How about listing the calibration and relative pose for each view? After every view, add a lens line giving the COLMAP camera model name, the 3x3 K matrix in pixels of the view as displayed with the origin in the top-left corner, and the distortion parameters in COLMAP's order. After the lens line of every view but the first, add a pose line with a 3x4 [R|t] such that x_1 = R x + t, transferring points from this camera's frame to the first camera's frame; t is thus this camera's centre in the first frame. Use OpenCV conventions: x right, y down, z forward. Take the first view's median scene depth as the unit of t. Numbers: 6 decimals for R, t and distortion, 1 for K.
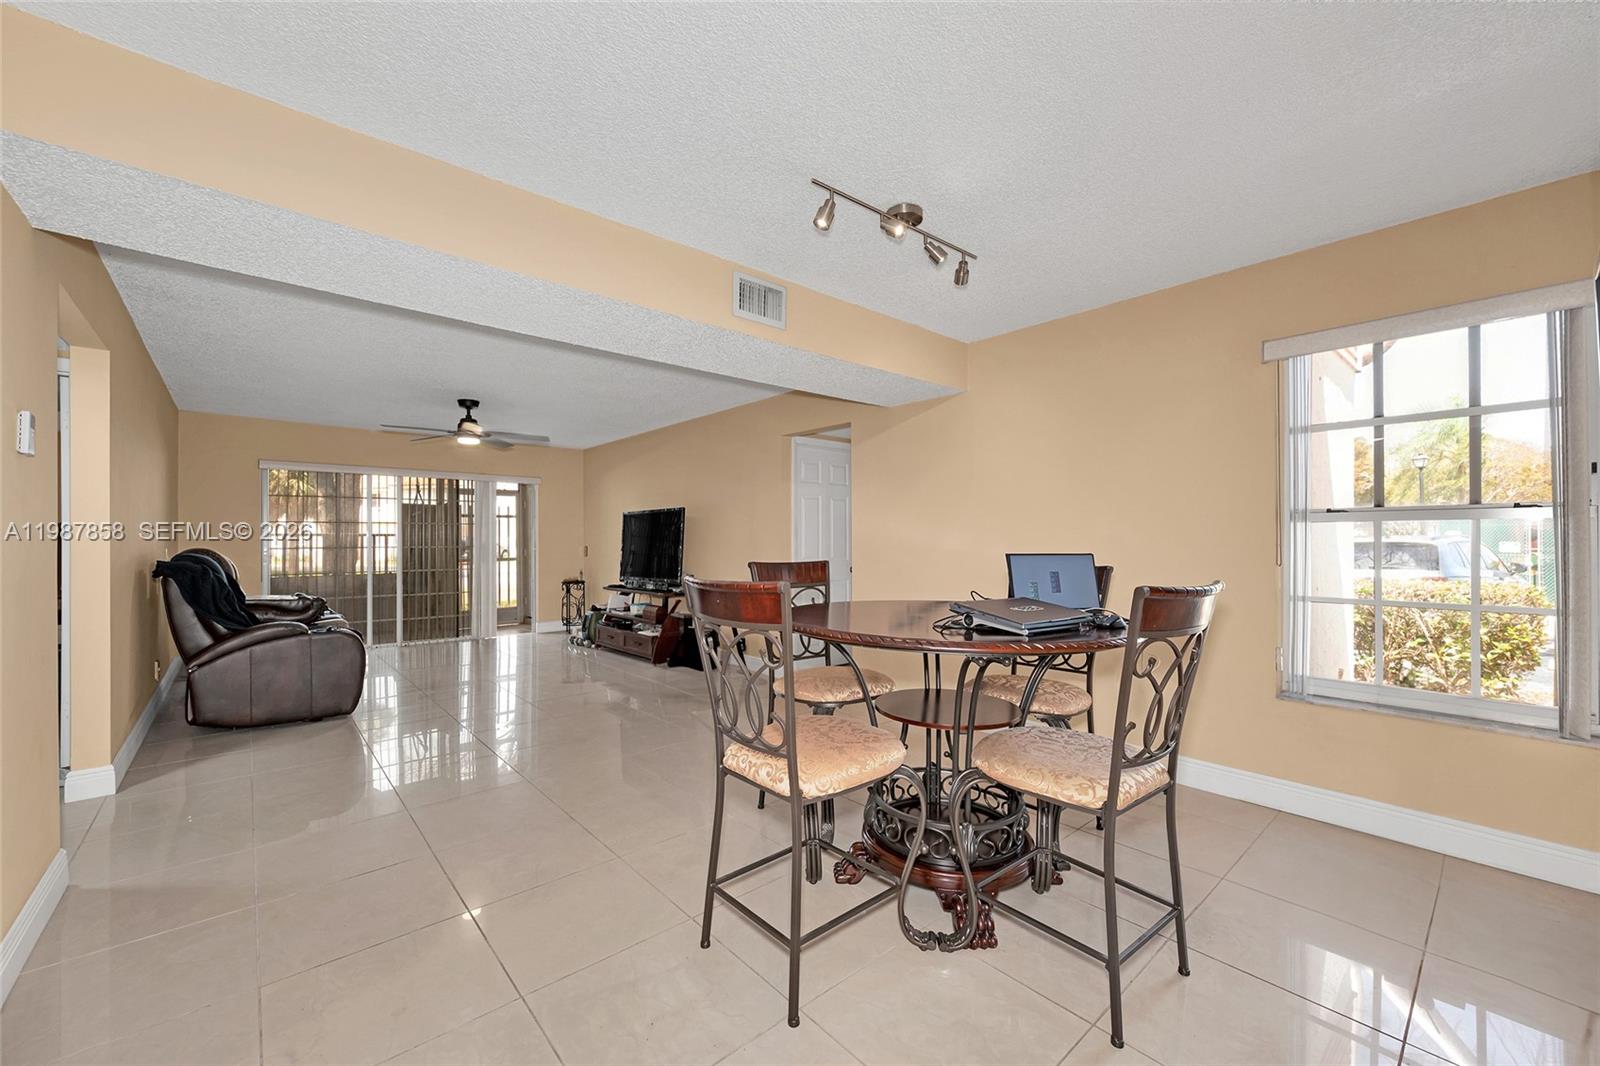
lens RADIAL K [[638.1, 0, 793.2], [0, 638.1, 544.7], [0, 0, 1]] dist [-0.003620, -0.000206]
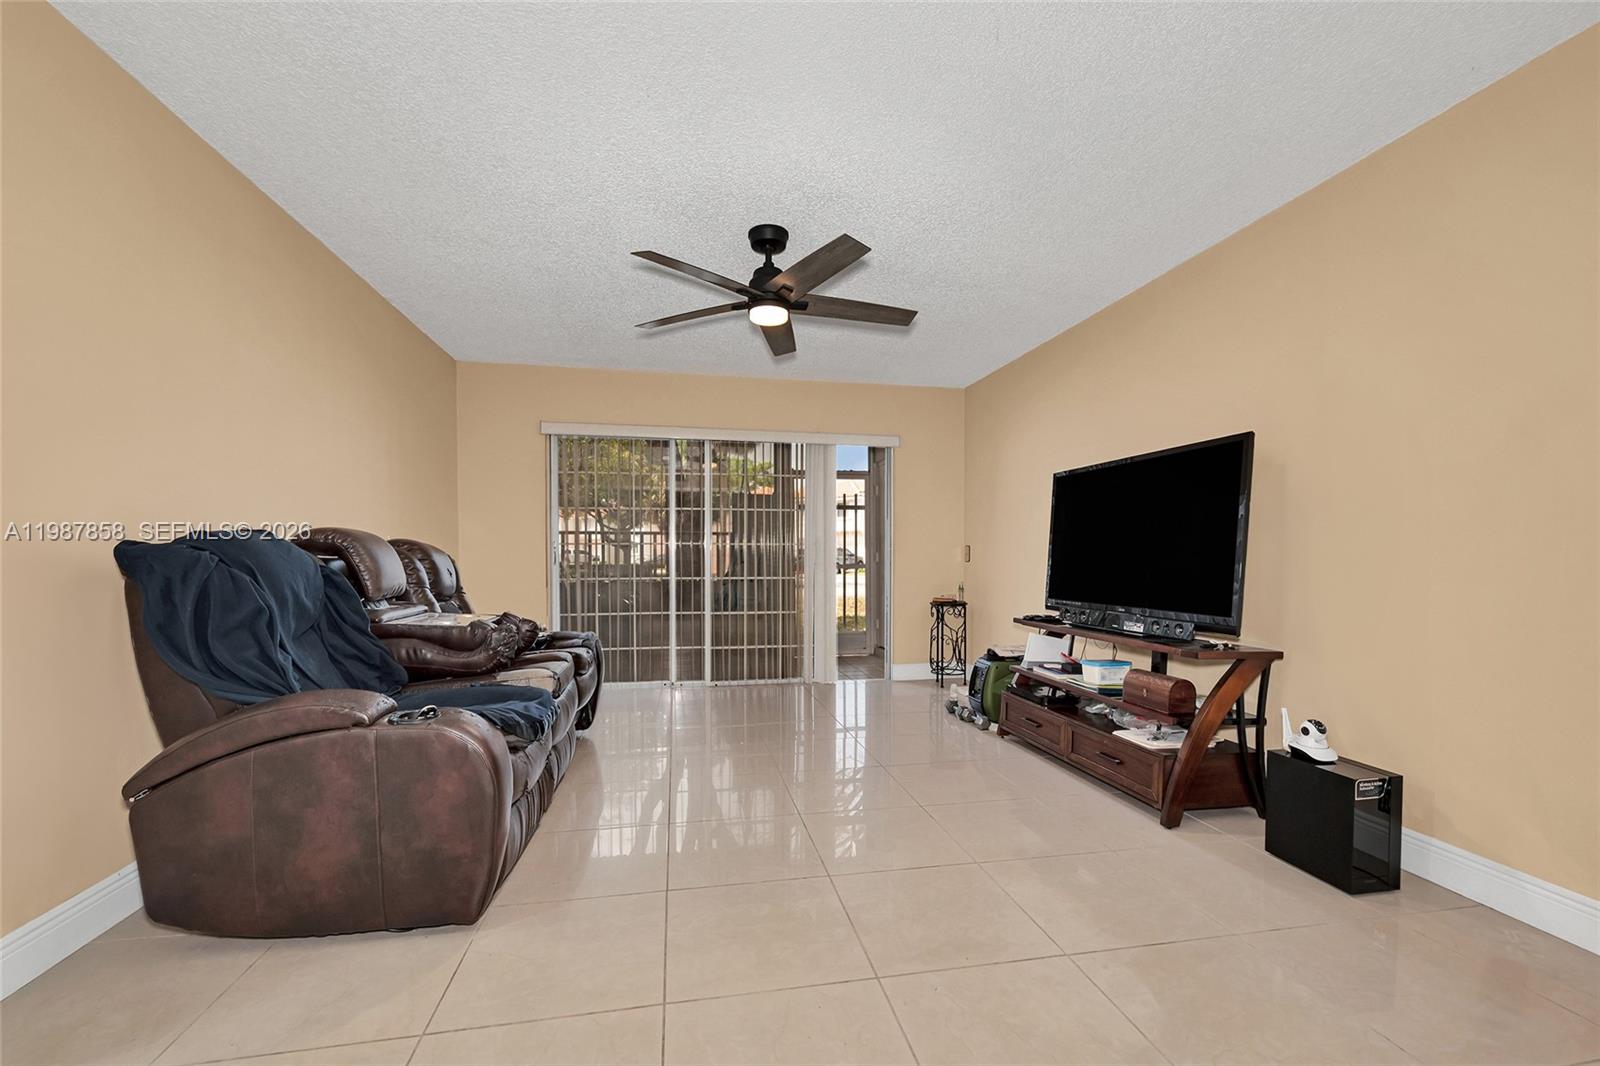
lens RADIAL K [[638.1, 0, 802.6], [0, 638.1, 543.9], [0, 0, 1]] dist [-0.003620, -0.000206]
pose [[0.870226, -0.005565, -0.492621, -0.186614], [-0.005661, 0.999757, -0.021294, 0.016540], [0.492619, 0.021319, 0.869984, 0.448506]]
